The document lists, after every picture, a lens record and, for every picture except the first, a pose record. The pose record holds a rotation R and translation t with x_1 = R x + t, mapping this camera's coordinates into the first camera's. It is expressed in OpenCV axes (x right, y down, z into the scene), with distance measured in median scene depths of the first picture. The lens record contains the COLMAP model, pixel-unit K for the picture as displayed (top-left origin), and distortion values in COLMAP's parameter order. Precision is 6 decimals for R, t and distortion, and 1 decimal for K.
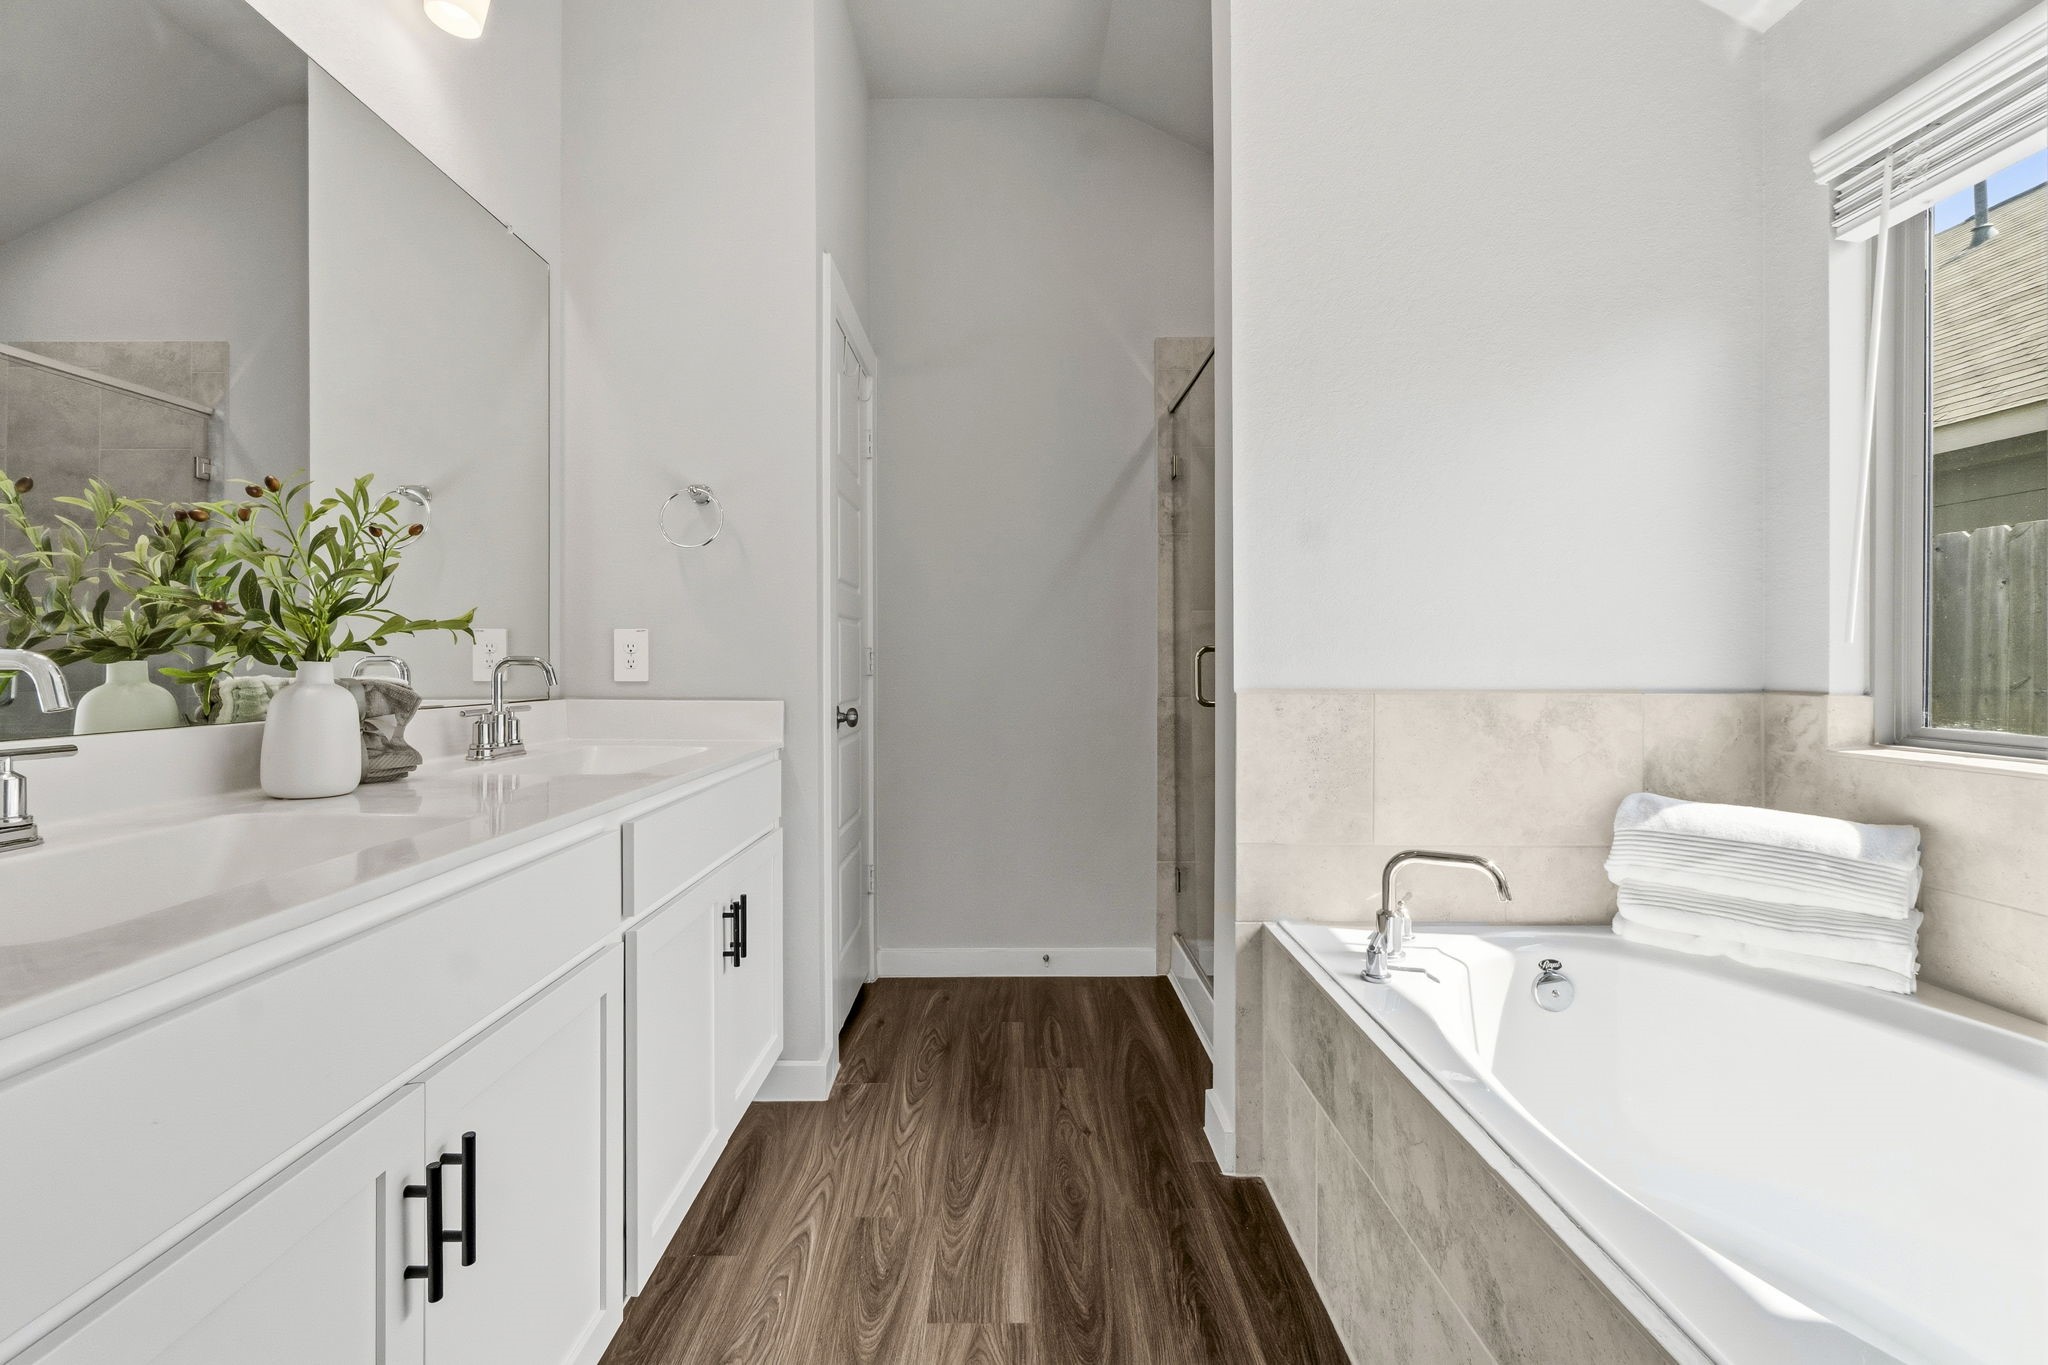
lens RADIAL K [[876.0, 0, 1019.2], [0, 876.0, 660.6], [0, 0, 1]] dist [-0.005169, 0.002260]
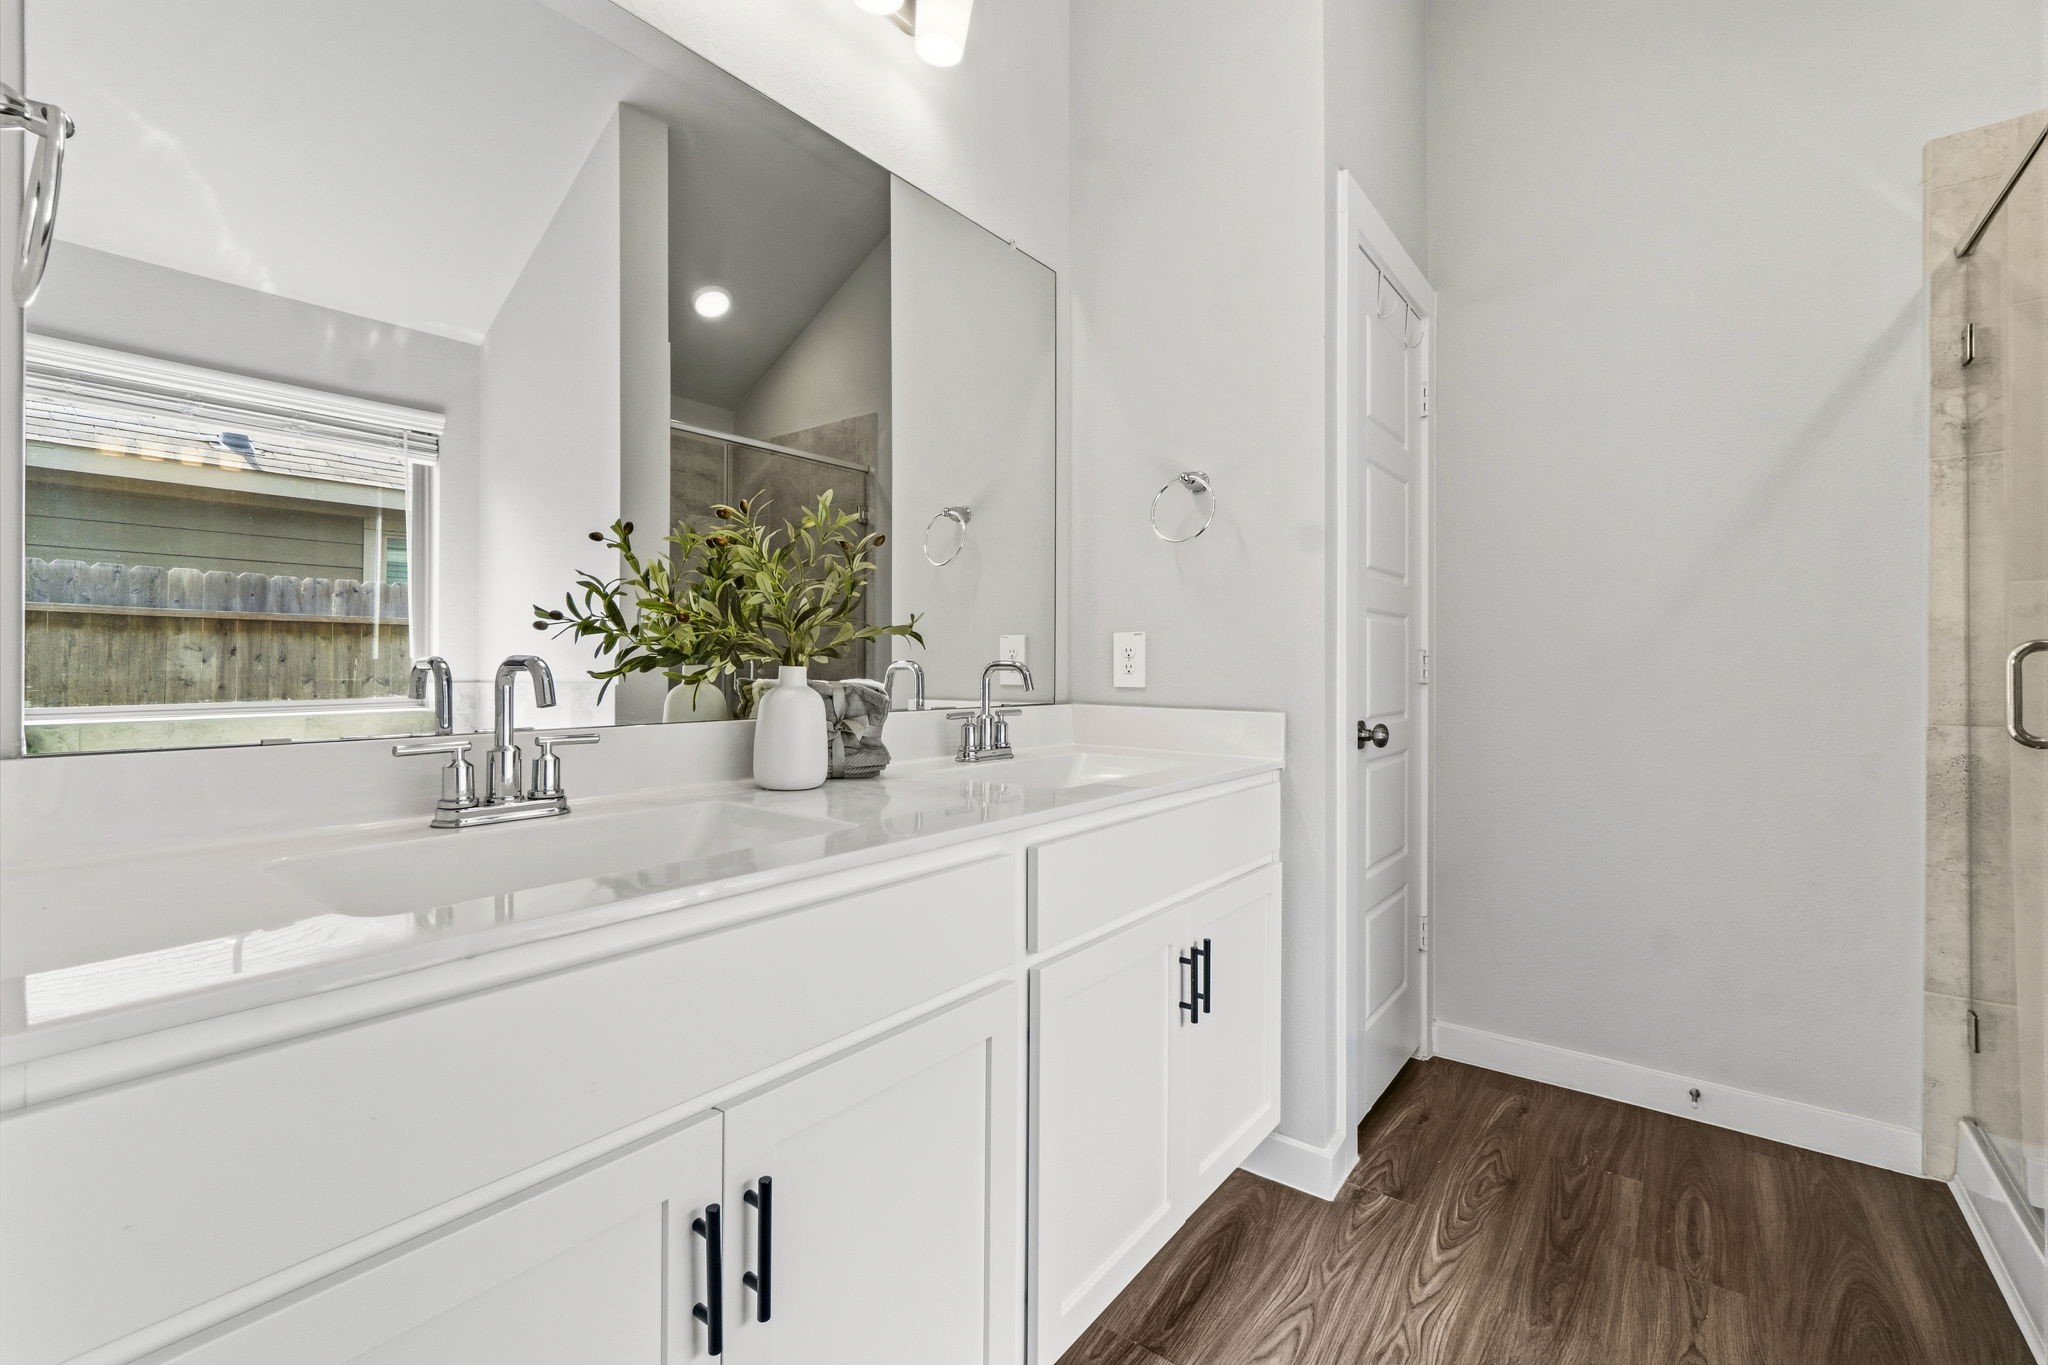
lens RADIAL K [[876.0, 0, 1020.5], [0, 876.0, 668.5], [0, 0, 1]] dist [-0.005169, 0.002260]
pose [[0.782151, 0.004067, -0.623076, 0.059754], [-0.001478, 0.999988, 0.004672, -0.000715], [0.623088, -0.002733, 0.782147, 0.175051]]
